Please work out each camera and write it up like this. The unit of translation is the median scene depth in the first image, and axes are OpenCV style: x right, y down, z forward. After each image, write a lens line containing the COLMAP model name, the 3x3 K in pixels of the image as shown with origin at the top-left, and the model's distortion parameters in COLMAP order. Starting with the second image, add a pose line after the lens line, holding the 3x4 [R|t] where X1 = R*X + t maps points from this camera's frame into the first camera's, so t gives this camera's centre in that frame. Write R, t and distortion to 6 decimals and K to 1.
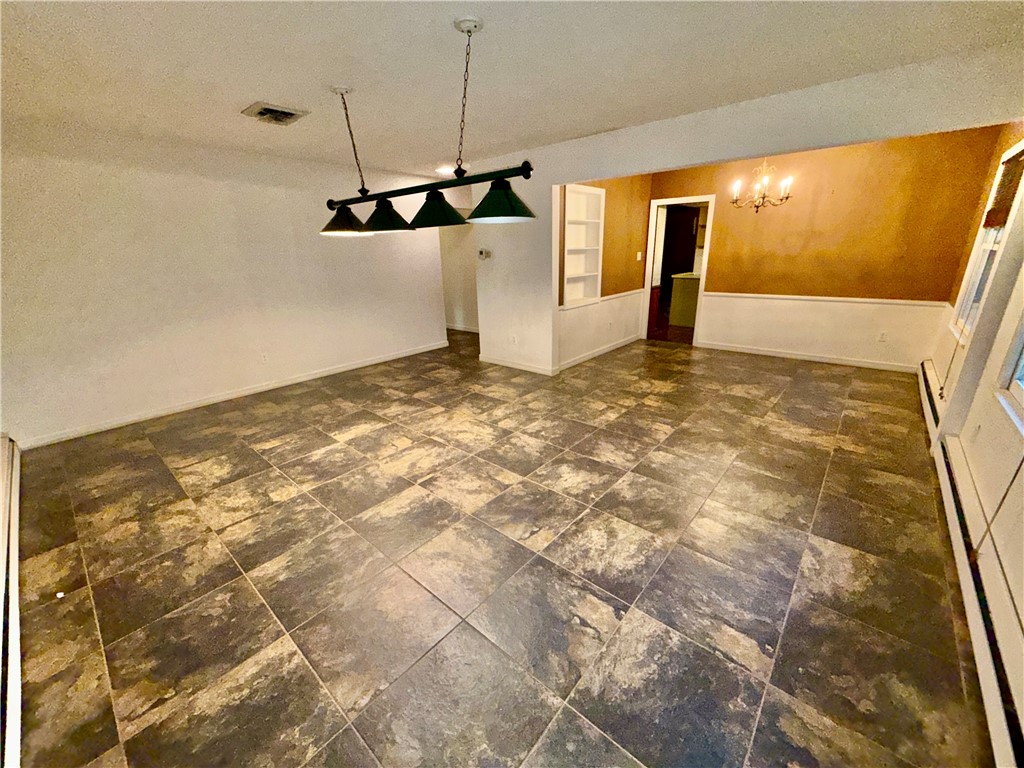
lens RADIAL K [[409.1, 0, 511.8], [0, 409.1, 384.7], [0, 0, 1]] dist [0.000085, 0.000732]
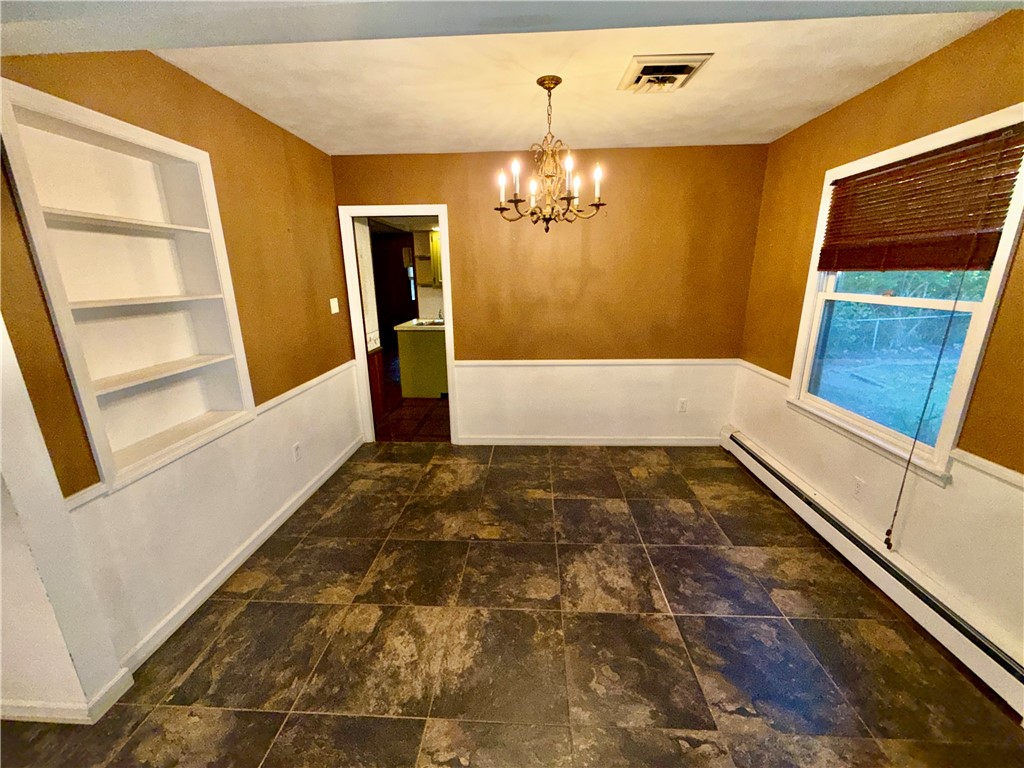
lens RADIAL K [[409.1, 0, 512.2], [0, 409.1, 383.8], [0, 0, 1]] dist [0.000085, 0.000732]
pose [[0.786044, -0.145459, 0.600813, 0.188348], [0.187594, 0.982217, -0.007631, -0.197342], [-0.589018, 0.118707, 0.799353, 0.533943]]
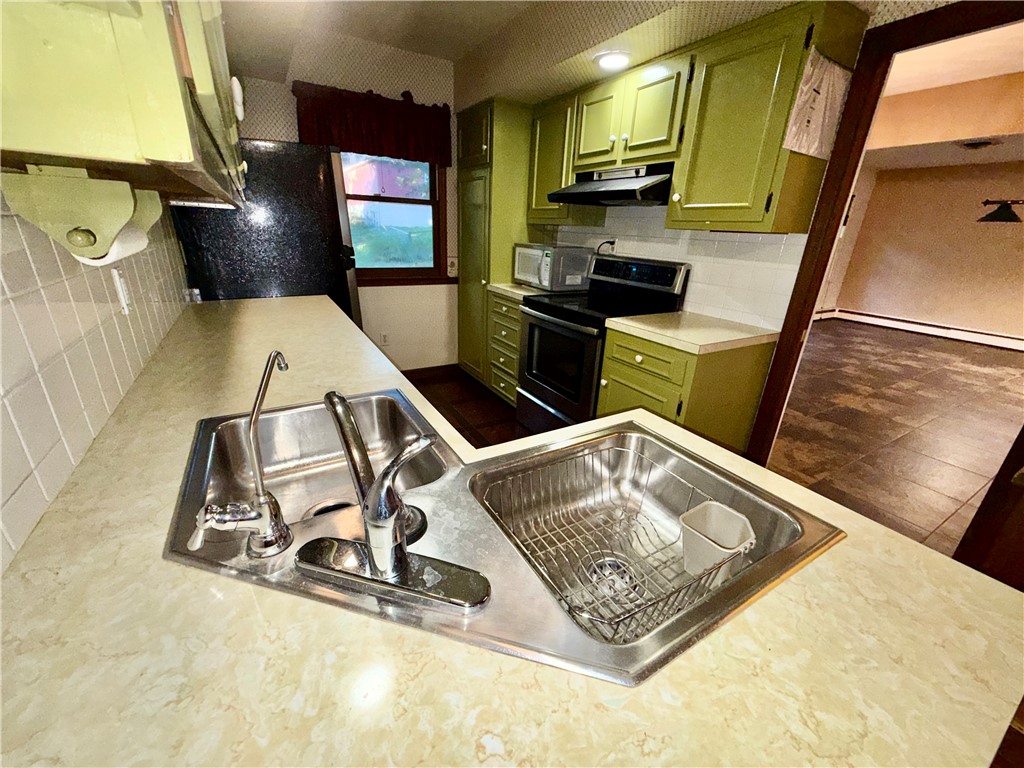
lens RADIAL K [[409.1, 0, 516.6], [0, 409.1, 383.1], [0, 0, 1]] dist [0.000085, 0.000732]
pose [[-0.950404, -0.128102, 0.283412, 0.678304], [0.076826, 0.786306, 0.613043, -0.502961], [-0.301380, 0.604411, -0.737466, 1.556803]]
